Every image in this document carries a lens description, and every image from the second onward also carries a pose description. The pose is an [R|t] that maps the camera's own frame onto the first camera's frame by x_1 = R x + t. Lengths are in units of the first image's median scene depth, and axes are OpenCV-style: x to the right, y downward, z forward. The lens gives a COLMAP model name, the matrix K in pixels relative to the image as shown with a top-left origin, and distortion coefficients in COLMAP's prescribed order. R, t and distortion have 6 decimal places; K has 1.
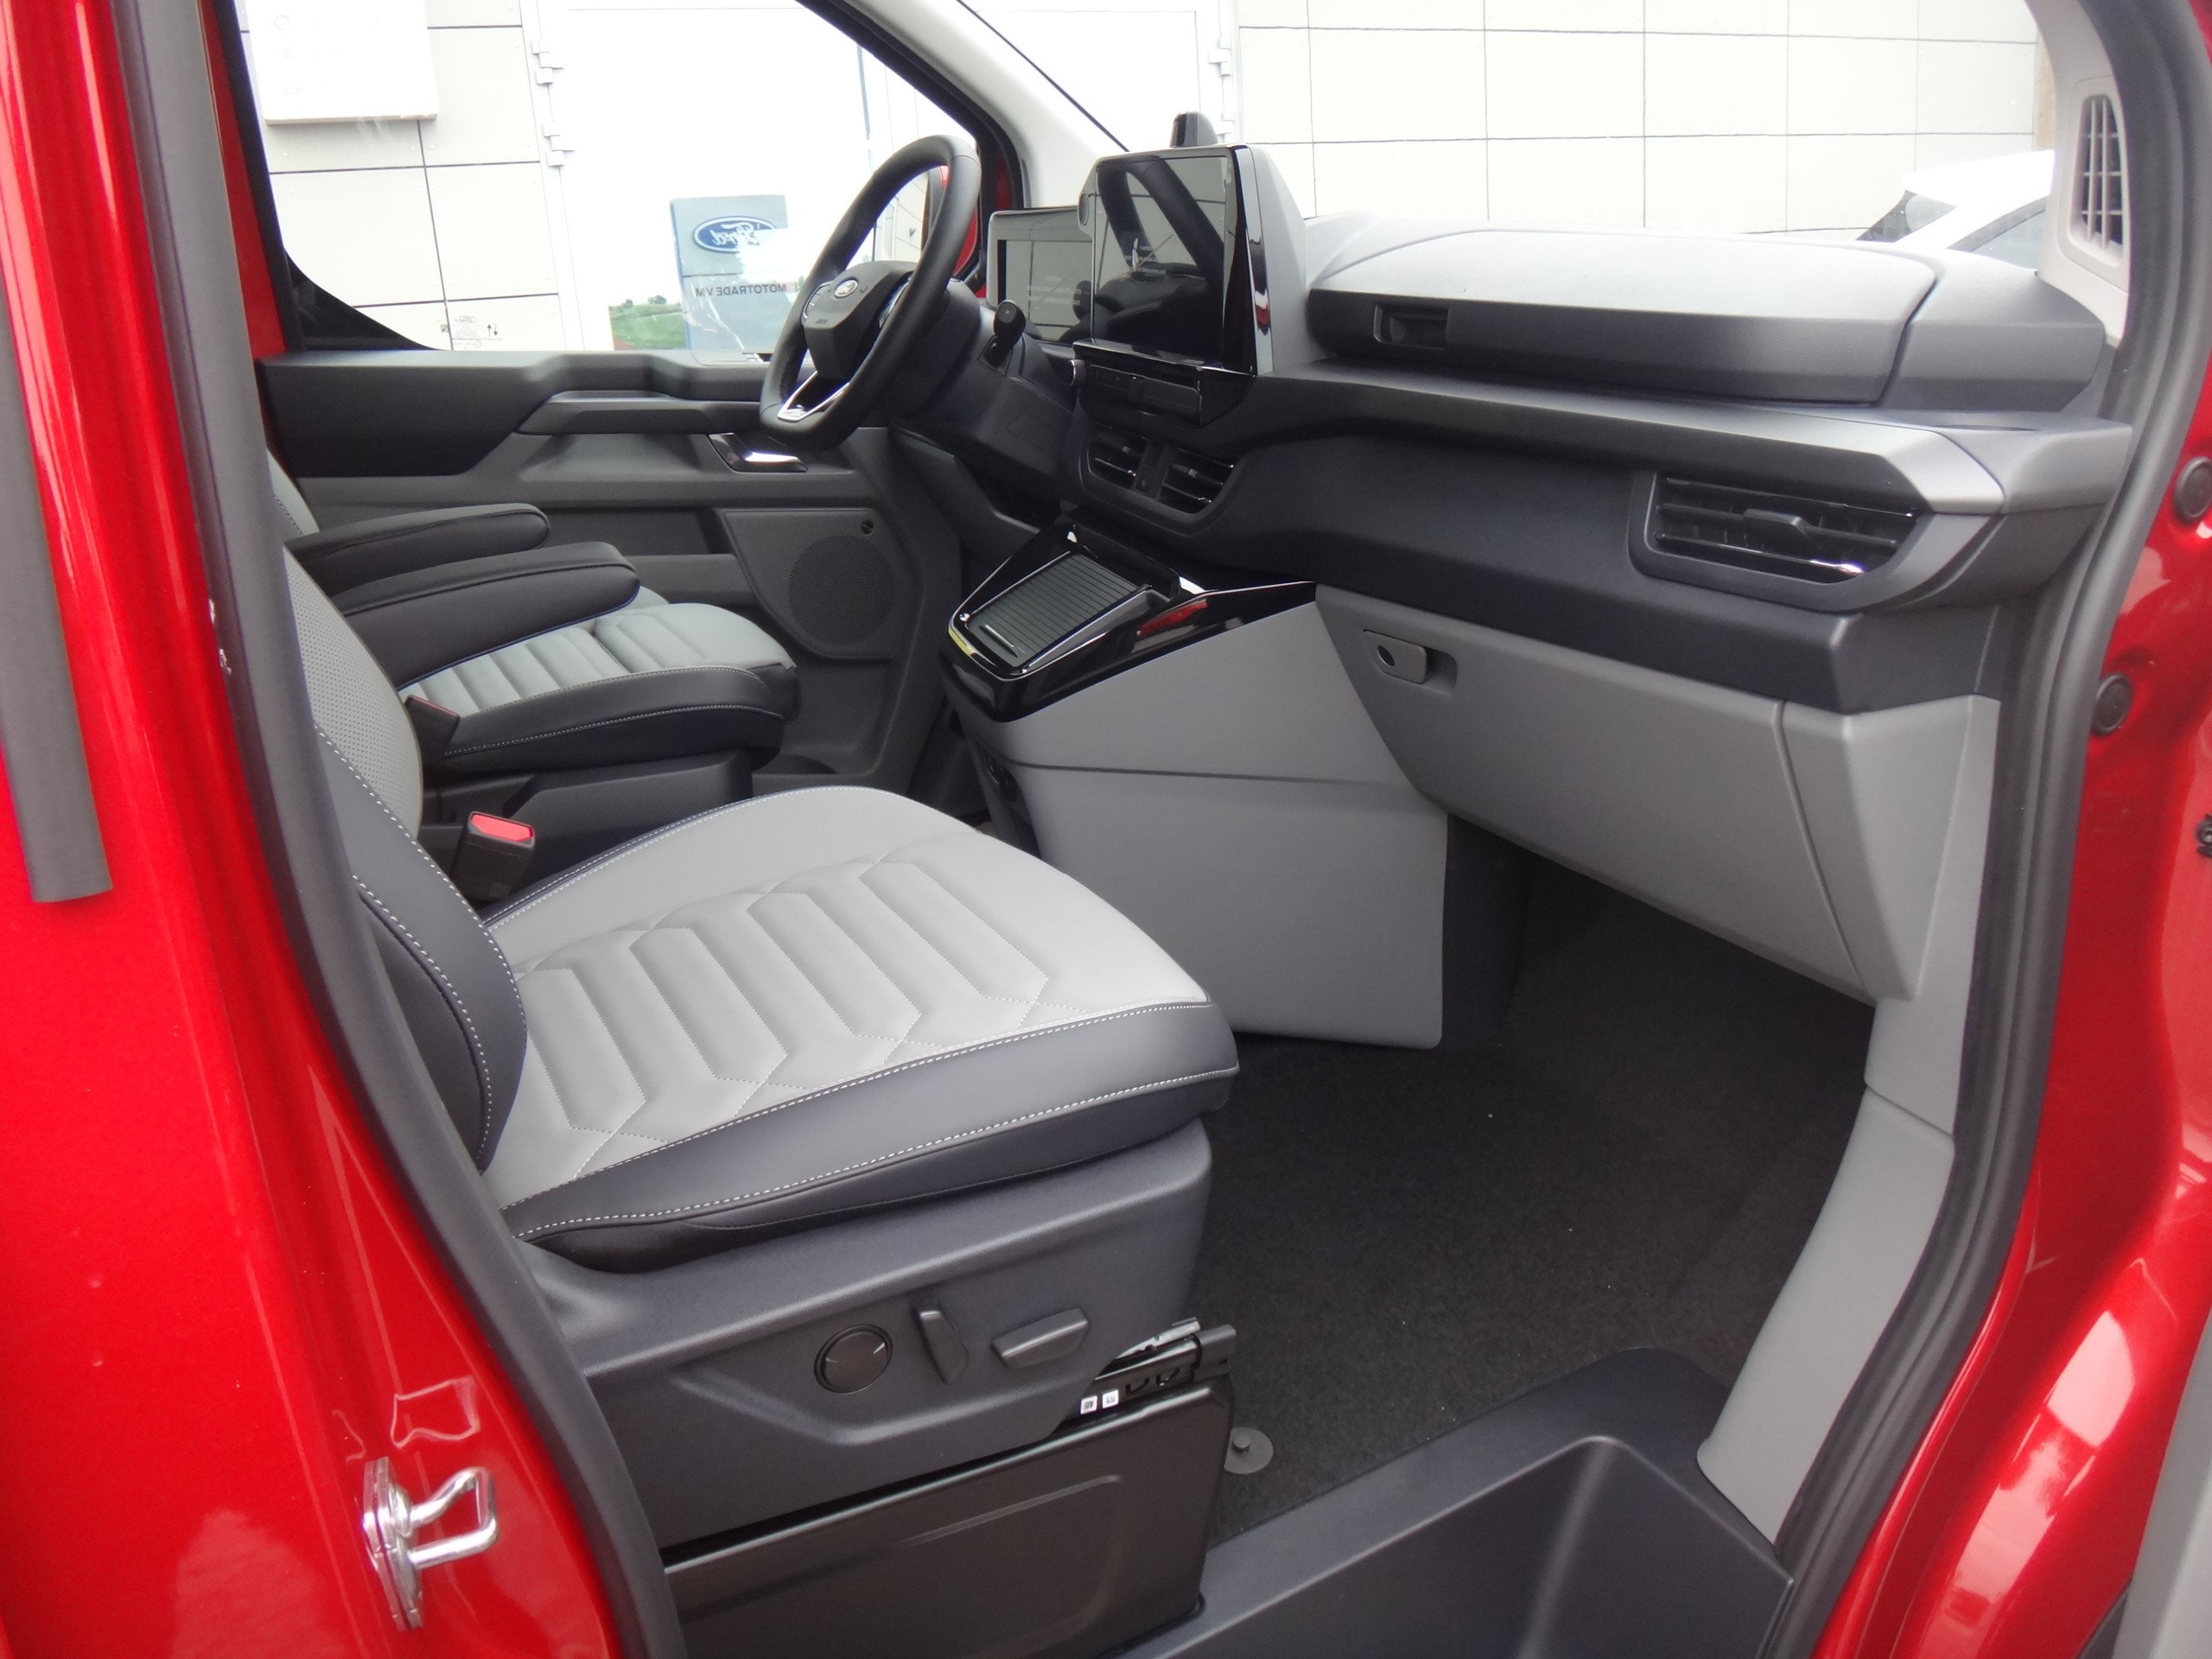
lens RADIAL K [[1677.6, 0, 1106.1], [0, 1677.6, 812.7], [0, 0, 1]] dist [-0.060985, -0.004981]
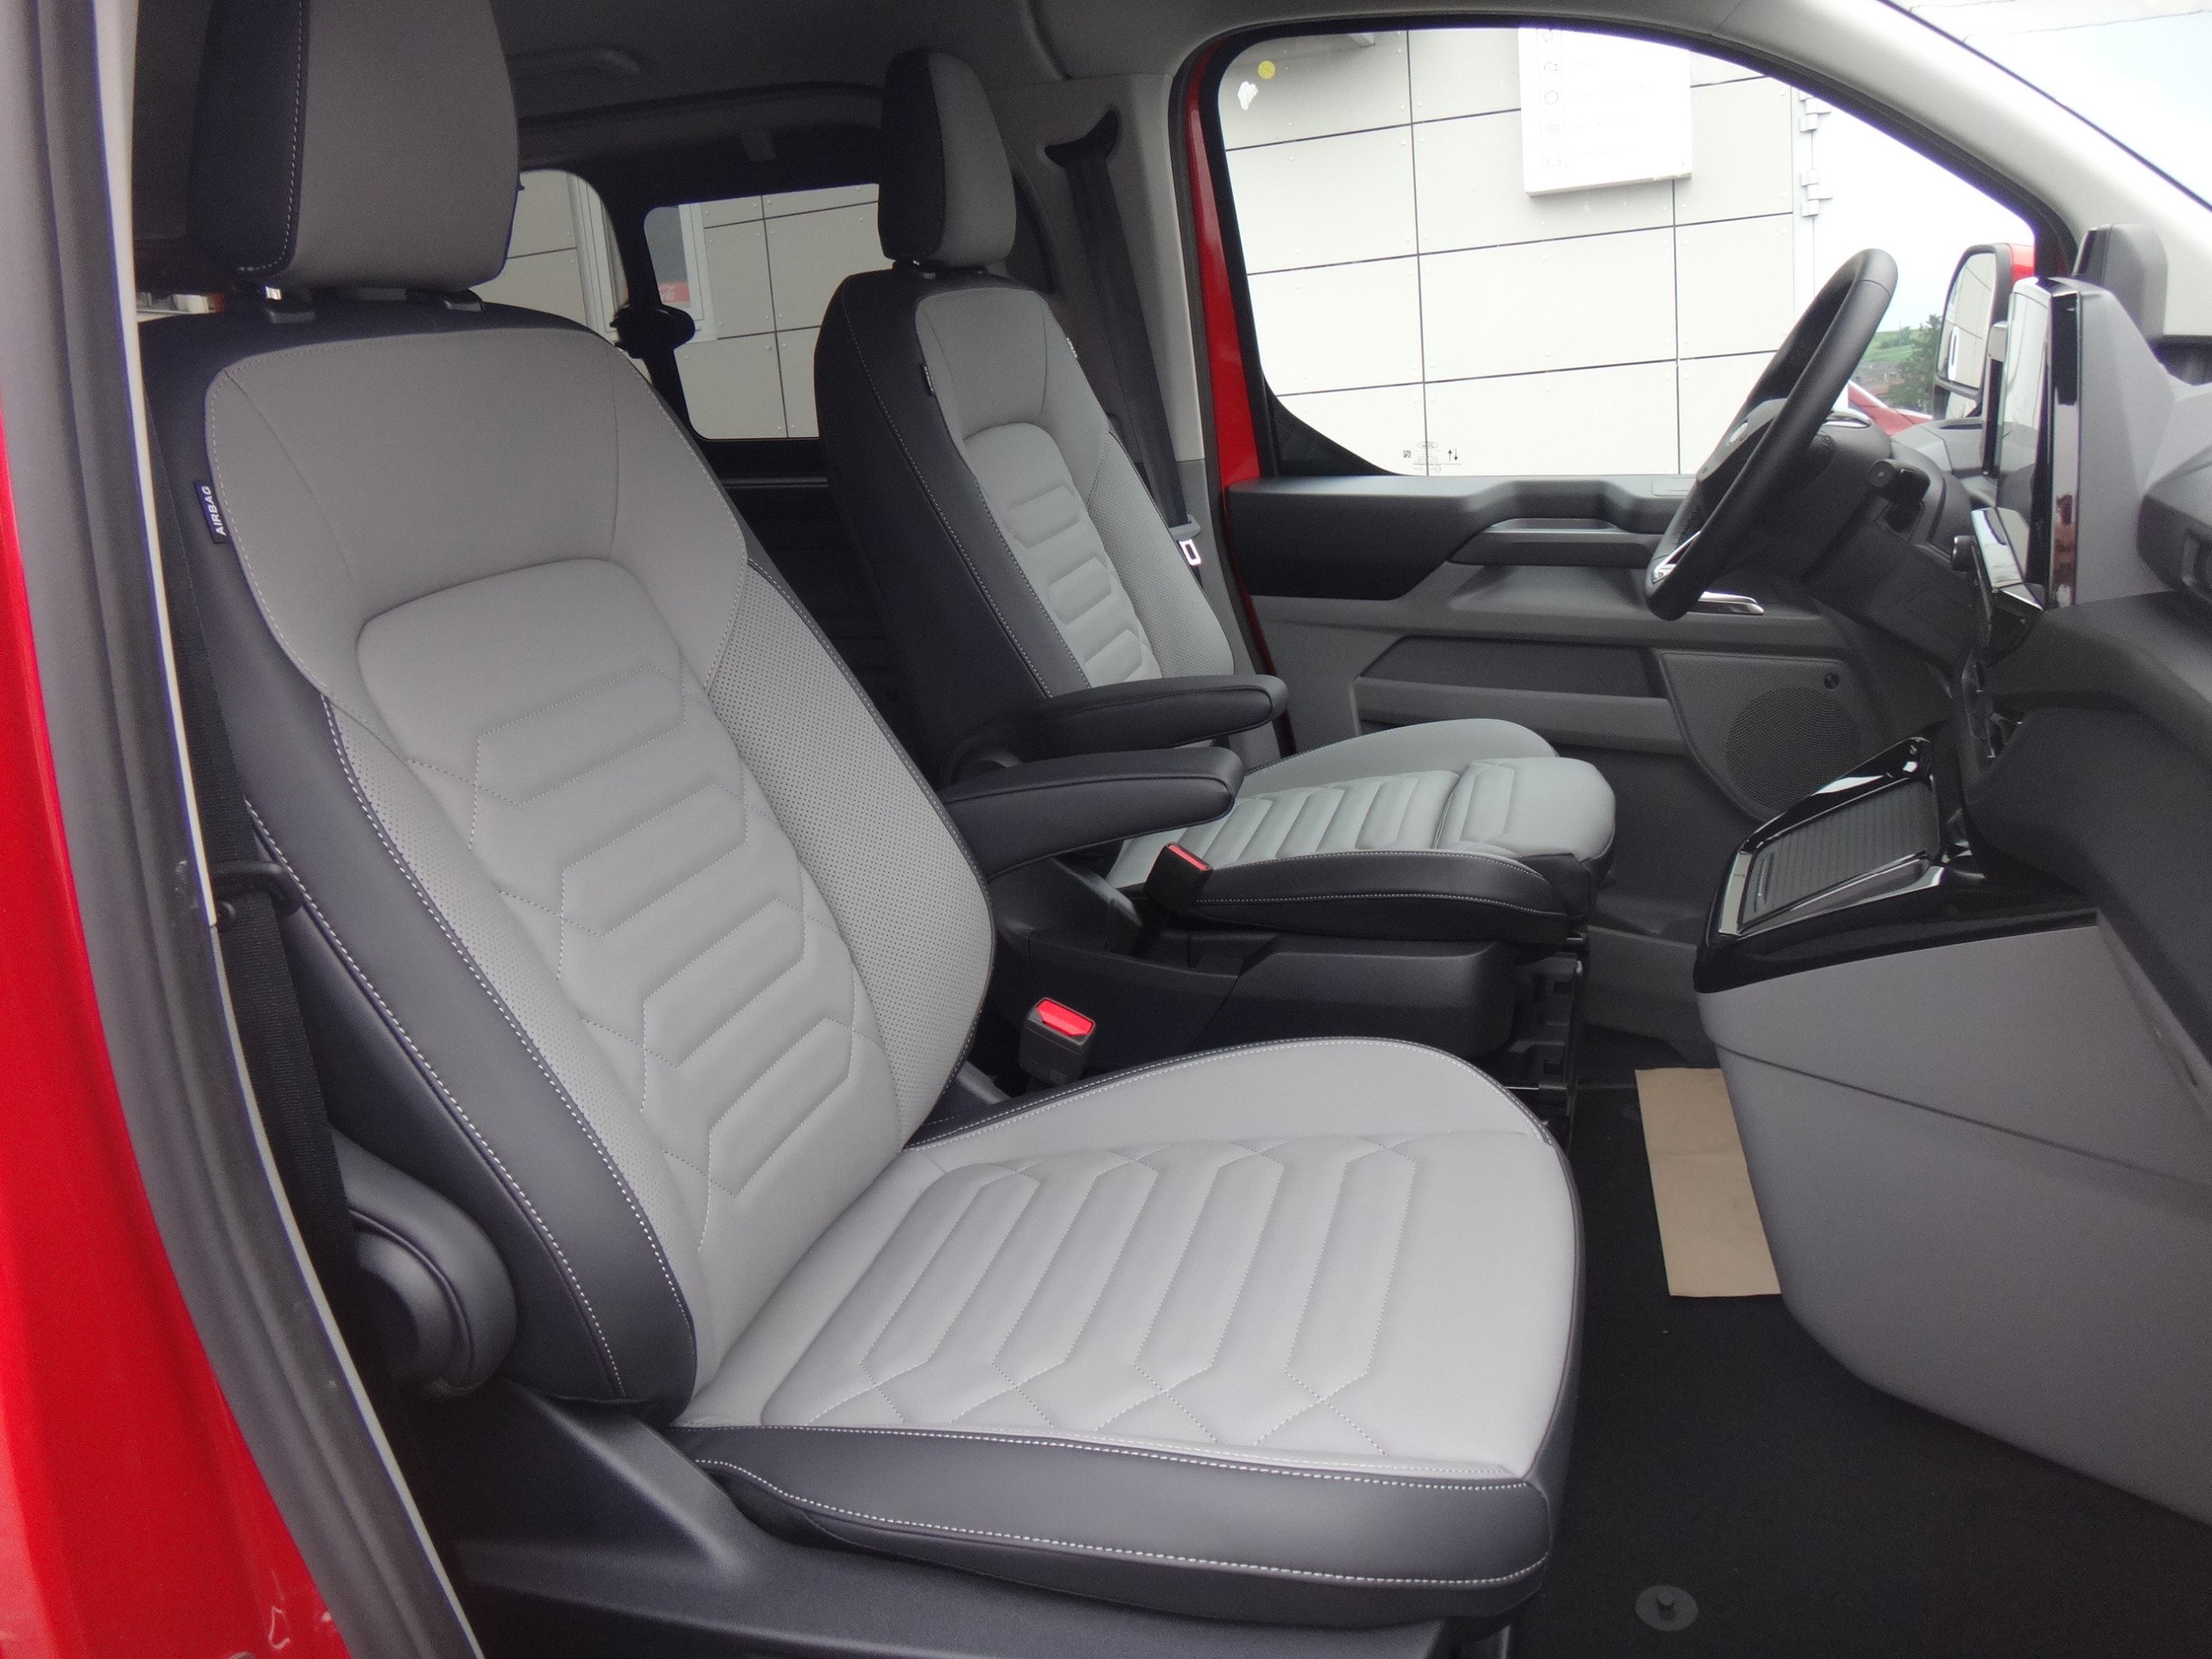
lens RADIAL K [[1677.6, 0, 1106.1], [0, 1677.6, 812.7], [0, 0, 1]] dist [-0.060985, -0.004981]
pose [[0.727473, 0.145211, -0.670594, 0.185876], [-0.154184, 0.986949, 0.046454, -0.094187], [0.668588, 0.069601, 0.740369, 0.130179]]
